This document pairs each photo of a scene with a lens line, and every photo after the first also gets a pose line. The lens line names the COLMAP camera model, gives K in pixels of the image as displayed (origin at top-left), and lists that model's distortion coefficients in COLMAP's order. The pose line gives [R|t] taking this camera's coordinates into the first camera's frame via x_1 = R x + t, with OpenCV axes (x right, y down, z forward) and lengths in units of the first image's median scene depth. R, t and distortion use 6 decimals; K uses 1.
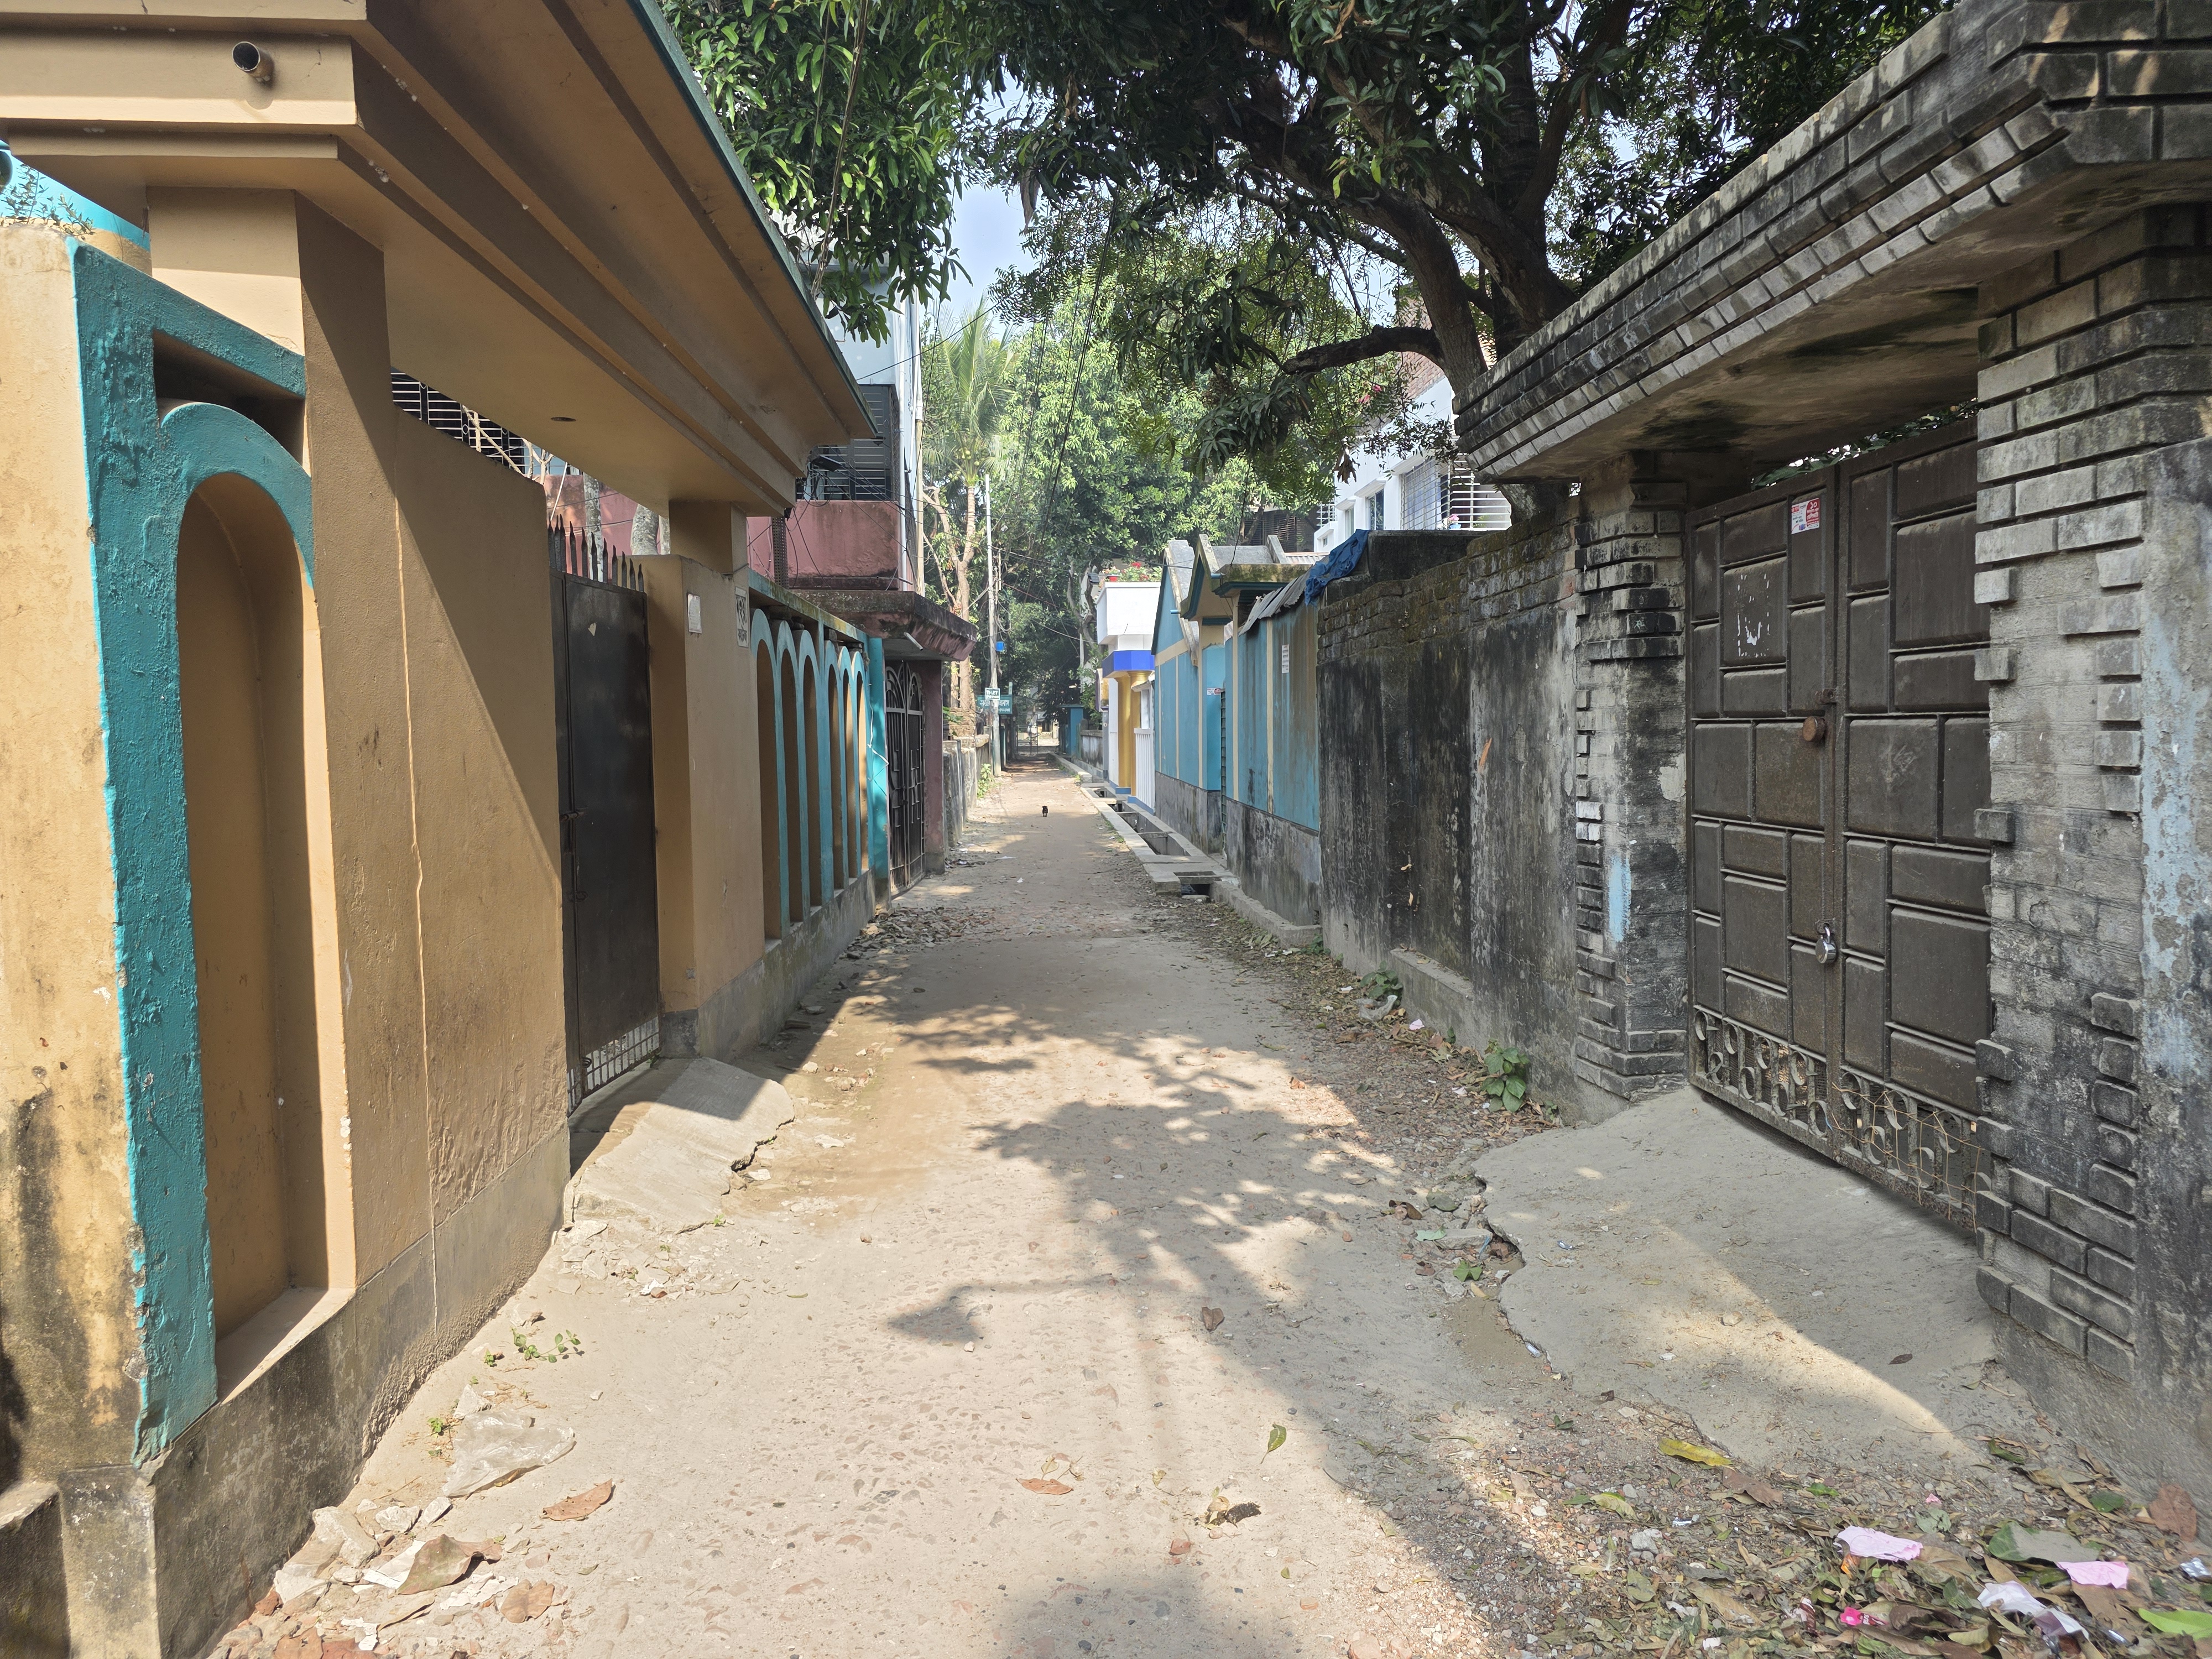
lens RADIAL K [[1492.7, 0, 1105.6], [0, 1492.7, 825.5], [0, 0, 1]] dist [-0.000512, -0.000008]
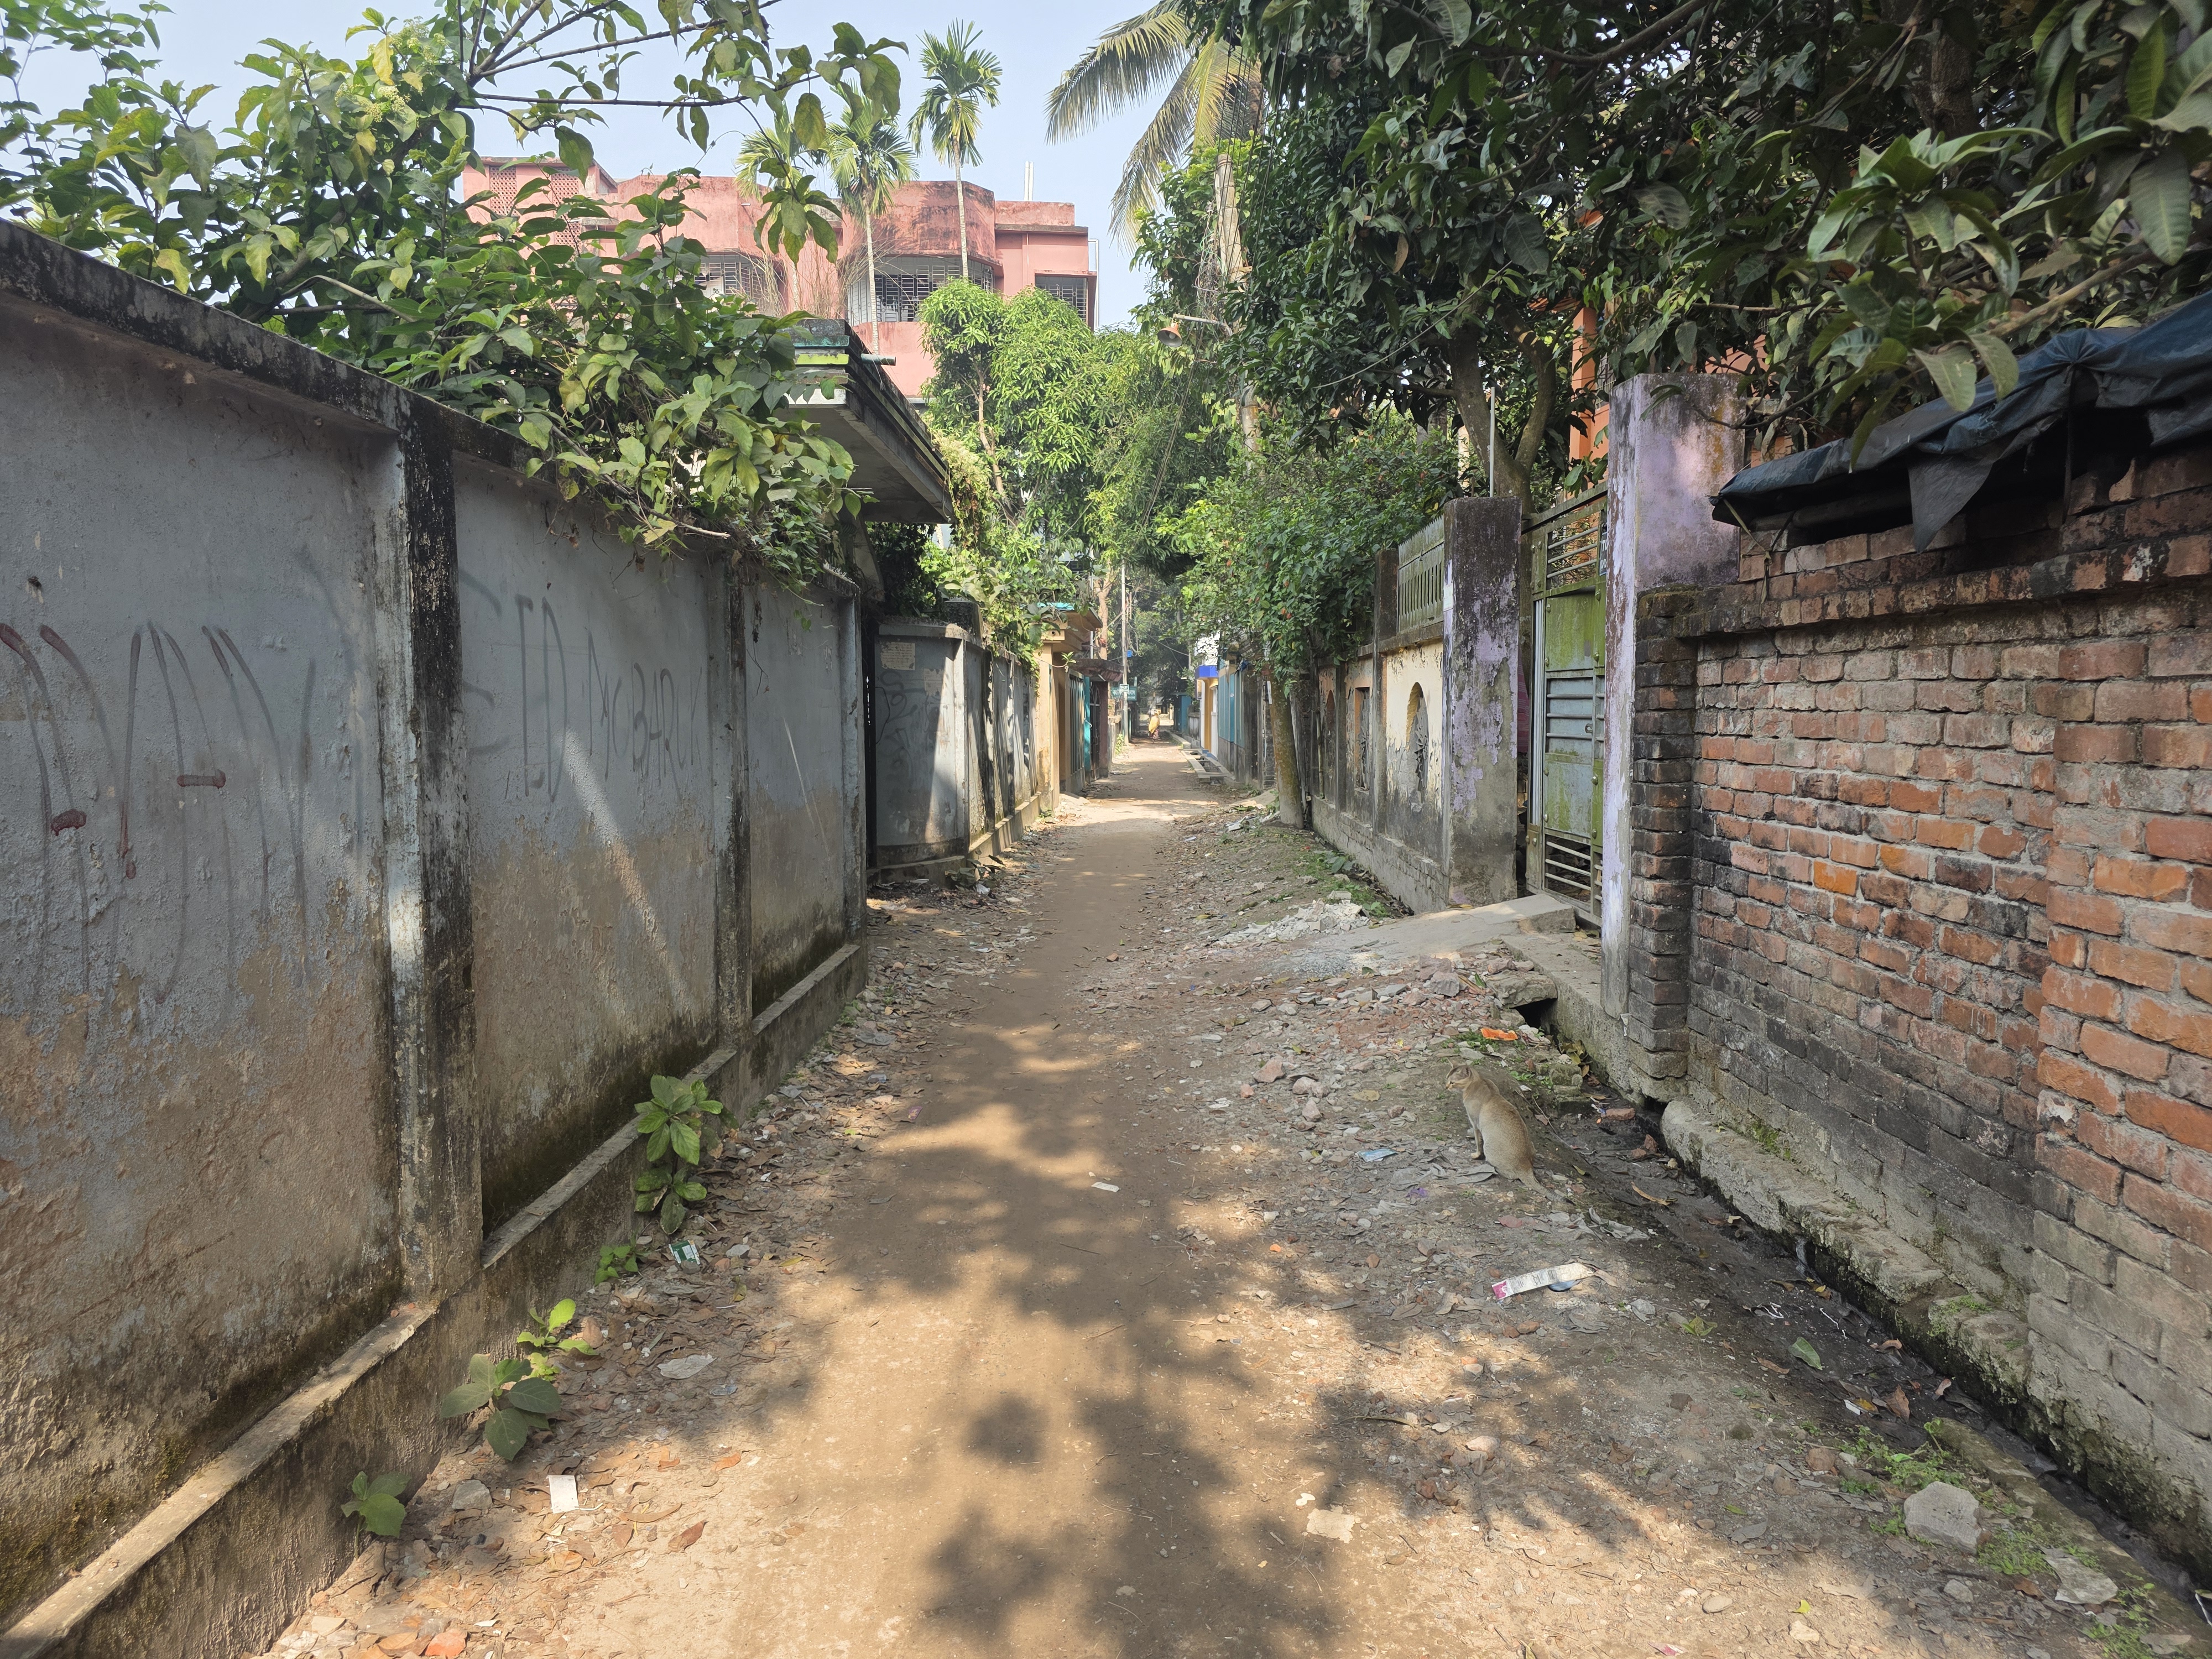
lens RADIAL K [[1492.7, 0, 1106.3], [0, 1492.7, 827.1], [0, 0, 1]] dist [-0.000512, -0.000008]
pose [[0.996615, 0.021763, -0.079281, 0.022340], [-0.020716, 0.999687, 0.013999, 0.024267], [0.079561, -0.012309, 0.996754, -0.394219]]
